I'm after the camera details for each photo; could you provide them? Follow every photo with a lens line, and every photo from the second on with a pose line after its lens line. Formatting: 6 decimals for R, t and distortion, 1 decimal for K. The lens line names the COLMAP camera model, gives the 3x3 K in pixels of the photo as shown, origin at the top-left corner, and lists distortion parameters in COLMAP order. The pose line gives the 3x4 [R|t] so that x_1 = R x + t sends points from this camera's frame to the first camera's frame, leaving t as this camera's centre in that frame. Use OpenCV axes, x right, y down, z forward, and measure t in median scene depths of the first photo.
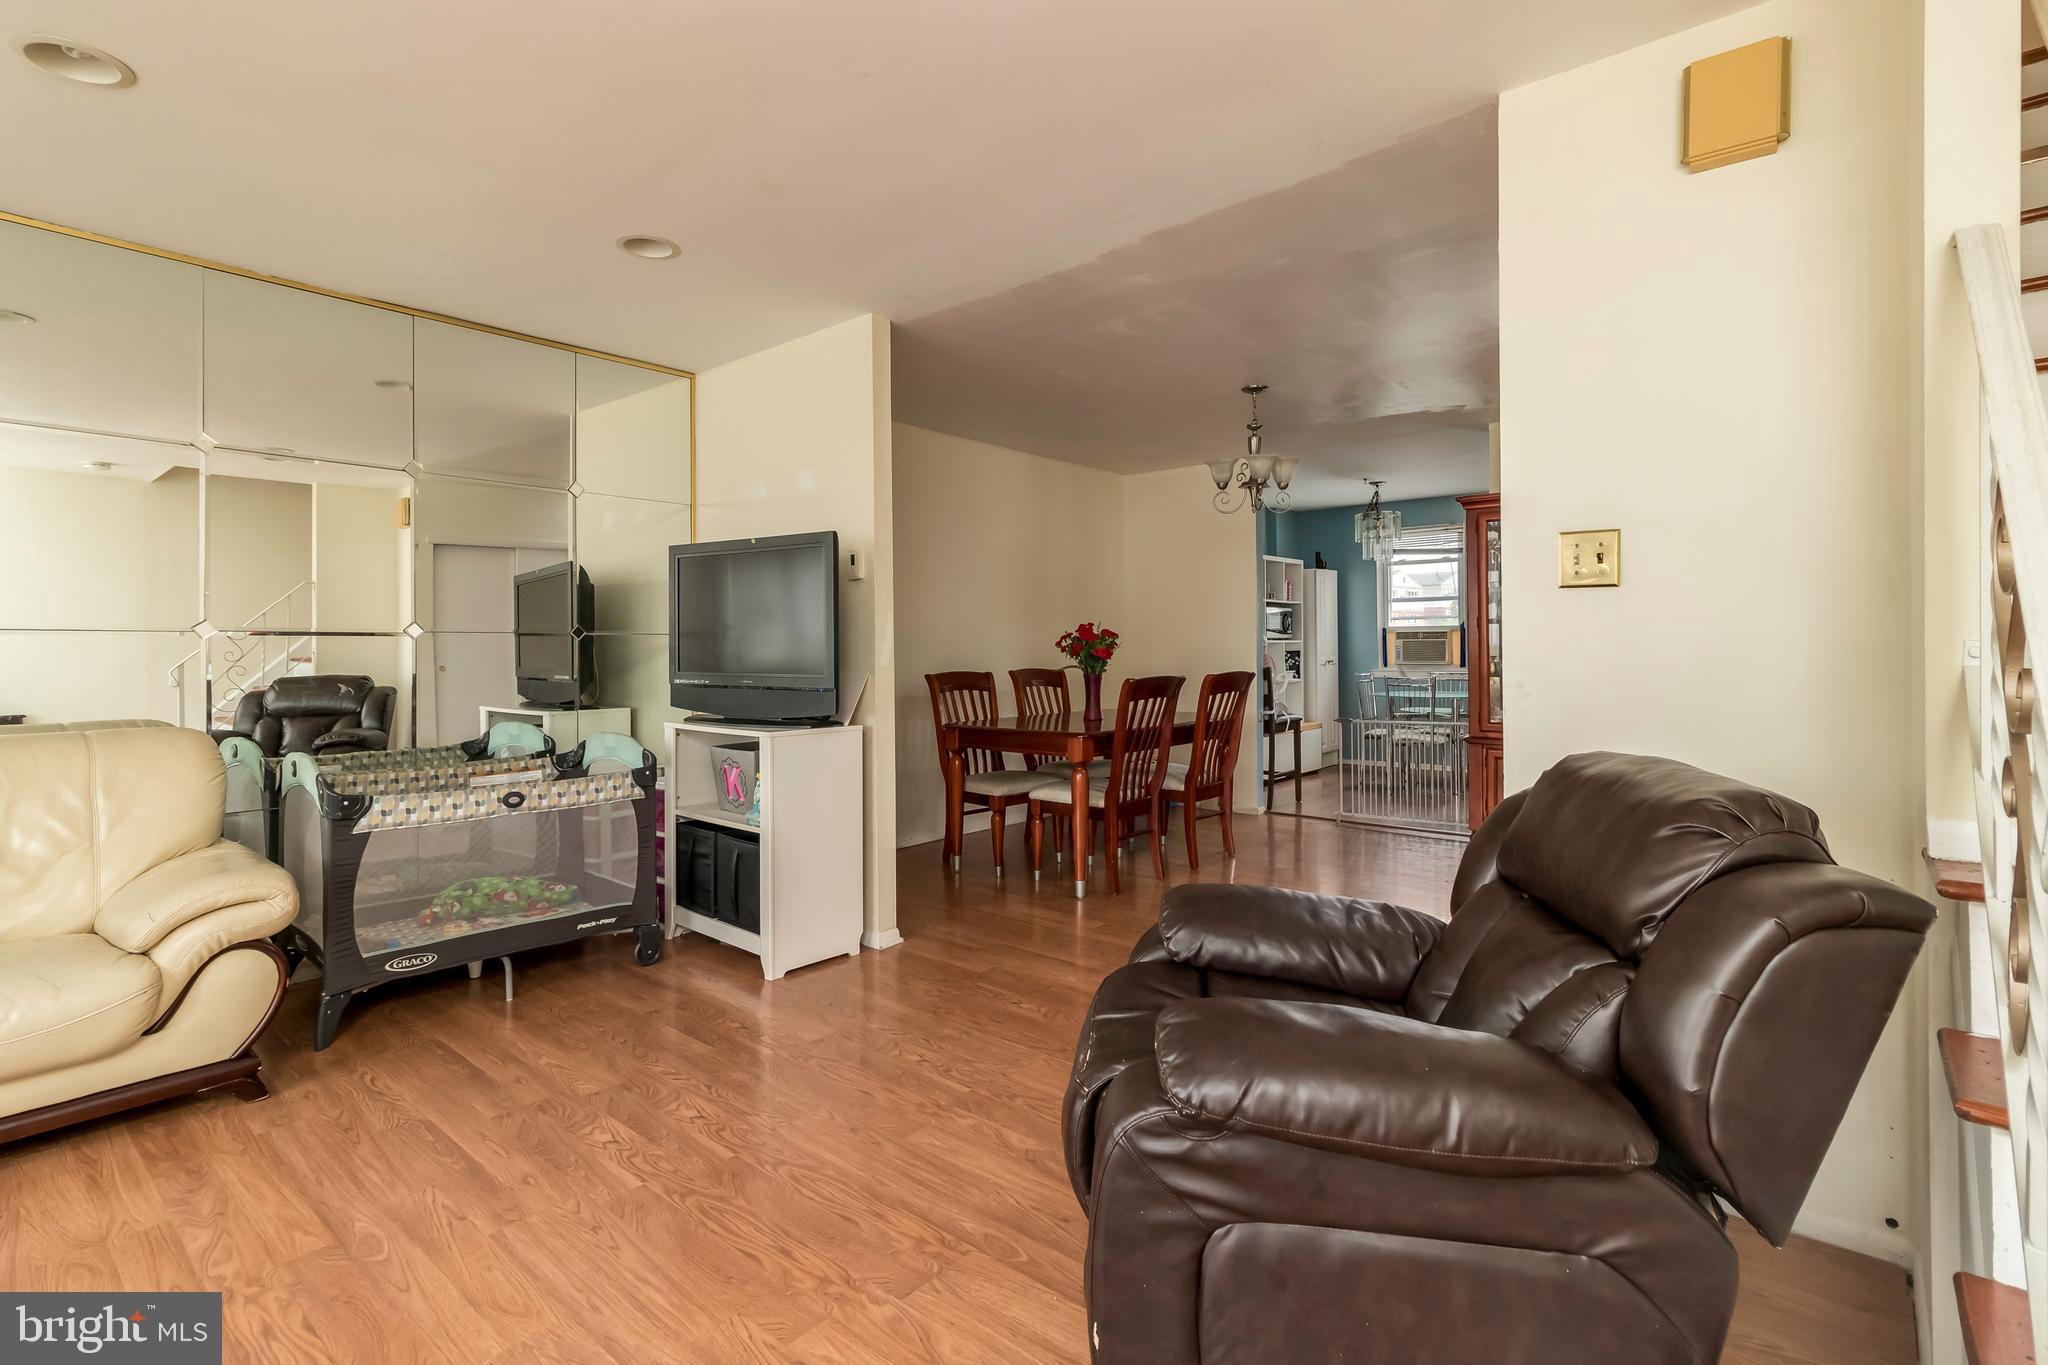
lens RADIAL K [[958.8, 0, 1025.6], [0, 958.8, 672.7], [0, 0, 1]] dist [0.001008, 0.000301]
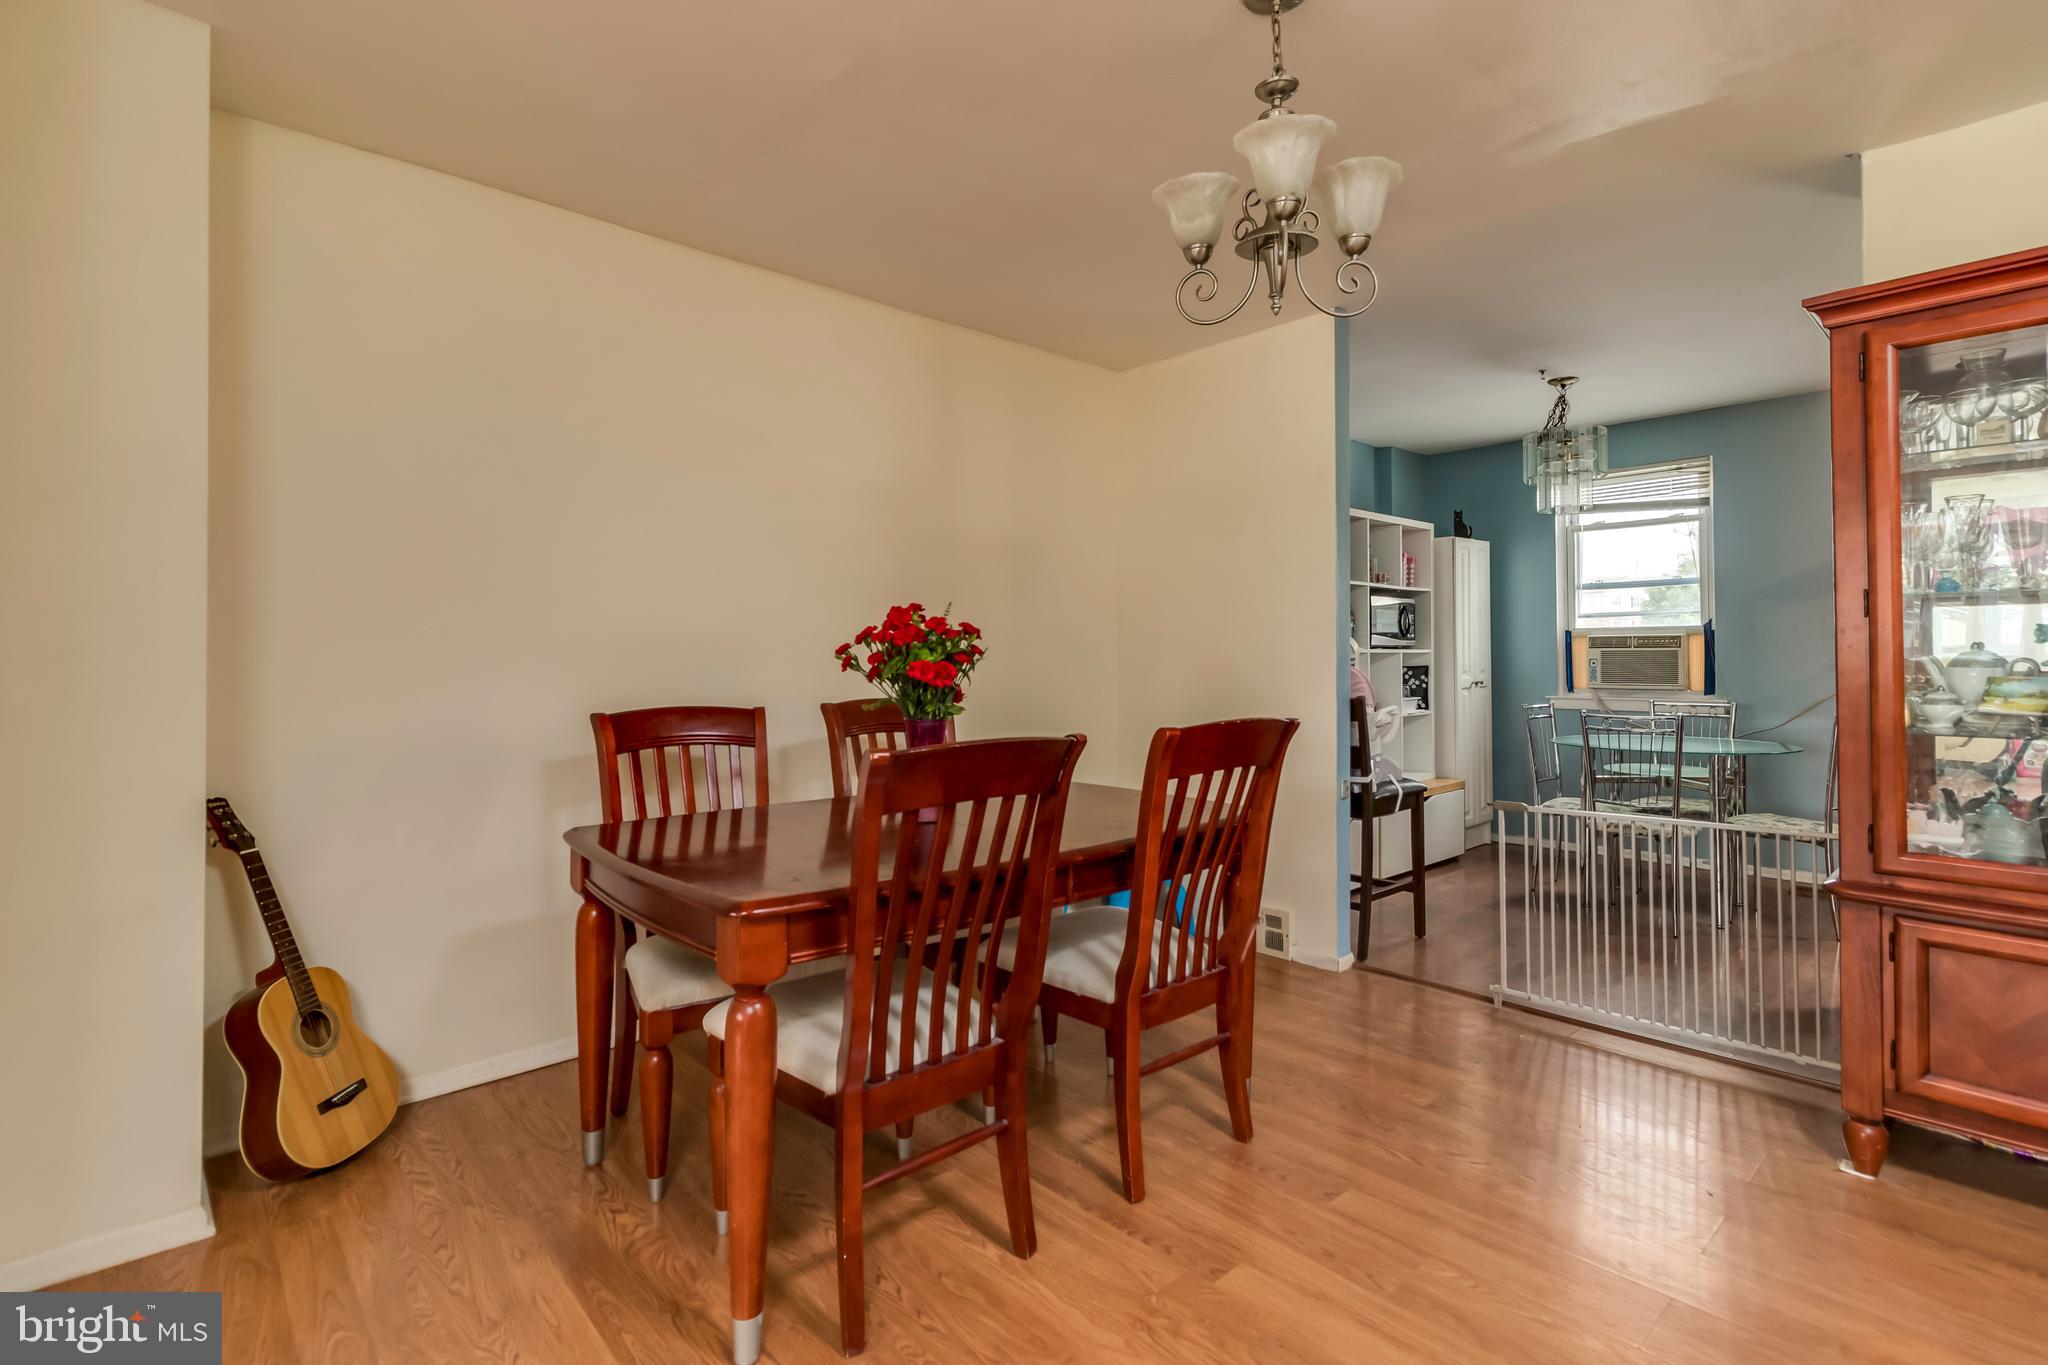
lens RADIAL K [[958.8, 0, 1022.4], [0, 958.8, 664.0], [0, 0, 1]] dist [0.001008, 0.000301]
pose [[0.991020, 0.005604, -0.133597, 0.115631], [-0.008359, 0.999764, -0.020075, -0.009983], [0.133453, 0.021011, 0.990832, 0.369775]]
